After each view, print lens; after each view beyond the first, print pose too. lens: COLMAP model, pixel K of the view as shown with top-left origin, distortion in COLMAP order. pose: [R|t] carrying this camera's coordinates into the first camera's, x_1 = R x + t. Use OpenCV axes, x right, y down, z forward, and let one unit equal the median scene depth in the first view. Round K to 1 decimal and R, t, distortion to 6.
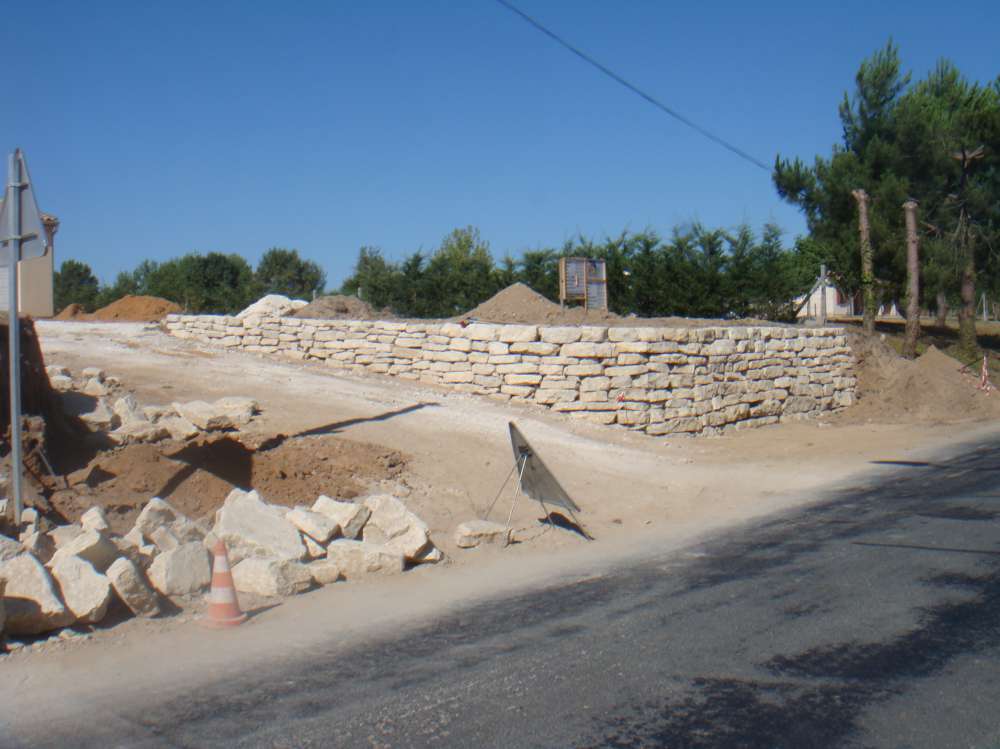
lens RADIAL K [[1194.0, 0, 503.5], [0, 1194.0, 370.2], [0, 0, 1]] dist [-0.104816, 0.000000]
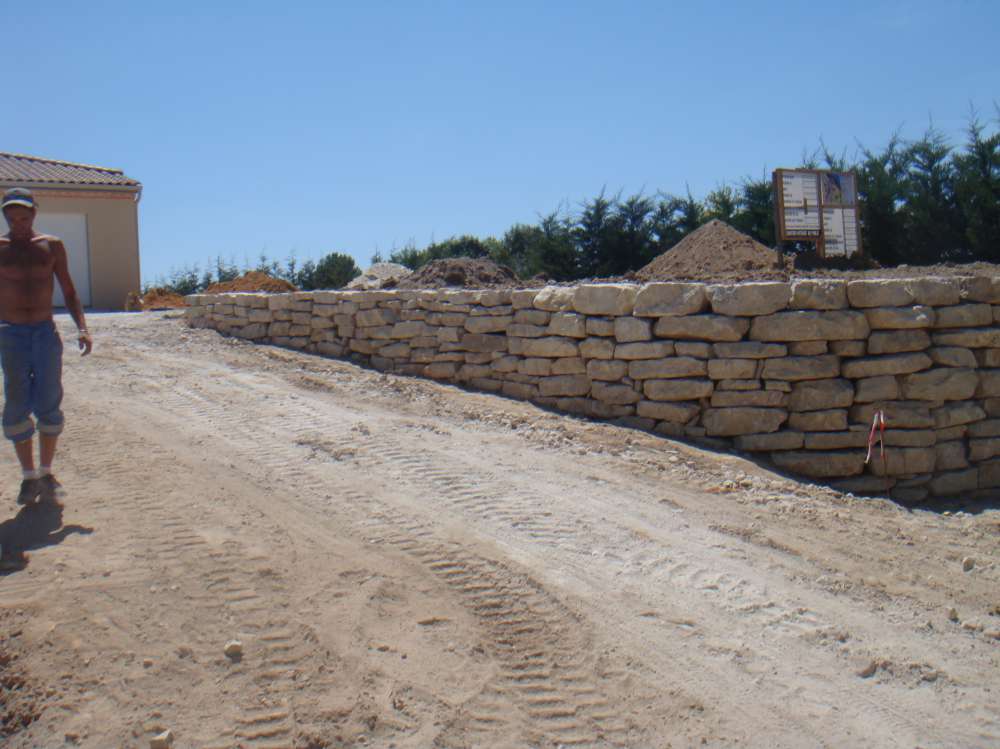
lens RADIAL K [[1183.9, 0, 532.3], [0, 1183.9, 409.9], [0, 0, 1]] dist [-0.111041, 0.000000]
pose [[0.976573, -0.022926, -0.213963, 0.058391], [0.033775, 0.998315, 0.047188, -0.008901], [0.212521, -0.053309, 0.975701, 0.460042]]
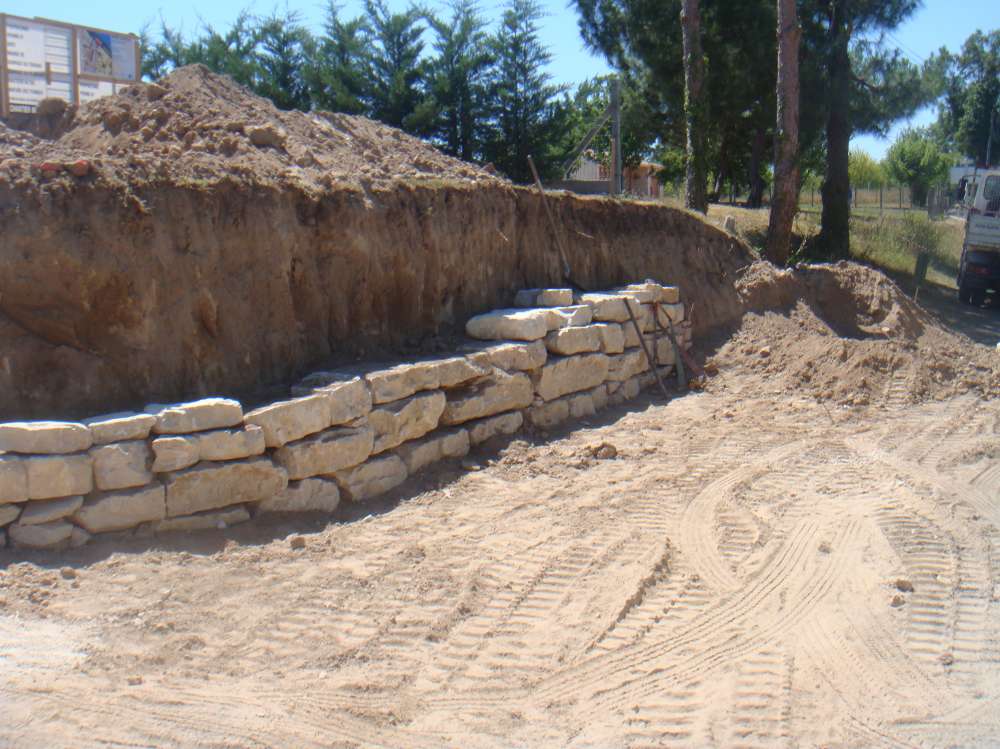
lens RADIAL K [[1183.9, 0, 493.9], [0, 1183.9, 407.3], [0, 0, 1]] dist [-0.111041, 0.000000]
pose [[0.980726, -0.013124, 0.194948, 0.151300], [-0.011043, 0.992423, 0.122367, -0.013306], [-0.195077, -0.122161, 0.973150, 0.645370]]
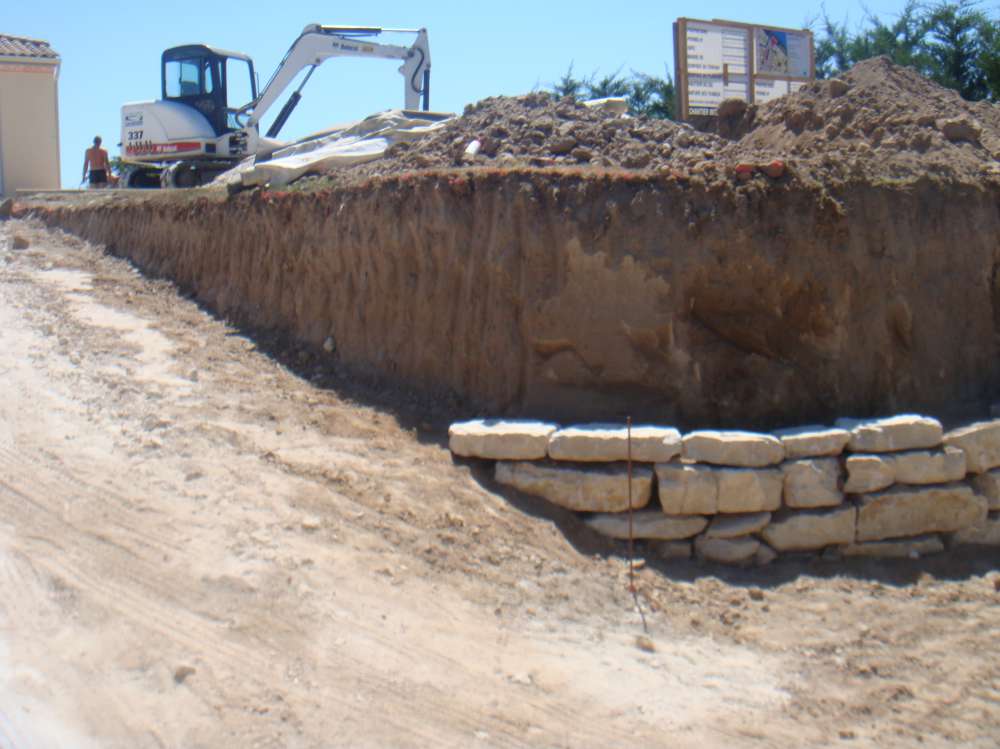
lens RADIAL K [[1183.9, 0, 493.7], [0, 1183.9, 385.8], [0, 0, 1]] dist [-0.111041, 0.000000]
pose [[0.946825, 0.035001, -0.319839, 0.134651], [0.000431, 0.993927, 0.110044, -0.015272], [0.321748, -0.104330, 0.941060, 0.662276]]
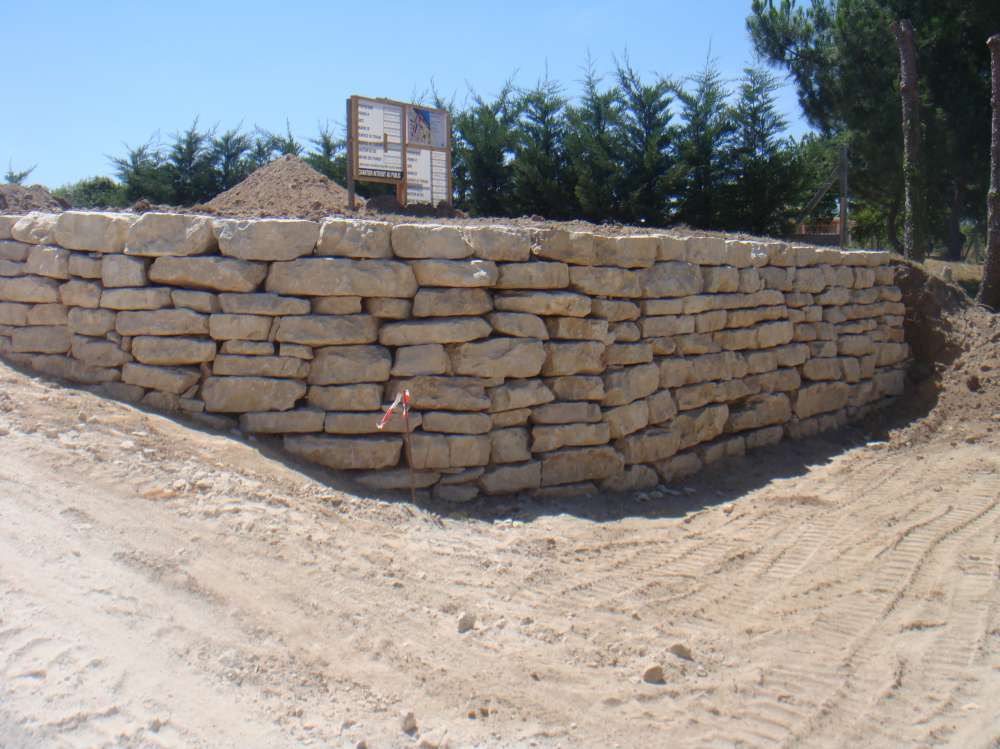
lens RADIAL K [[1183.9, 0, 492.6], [0, 1183.9, 394.5], [0, 0, 1]] dist [-0.111041, 0.000000]
pose [[0.998685, 0.015053, 0.049013, 0.095172], [-0.018531, 0.997282, 0.071307, -0.007105], [-0.047807, -0.072122, 0.996249, 0.561966]]
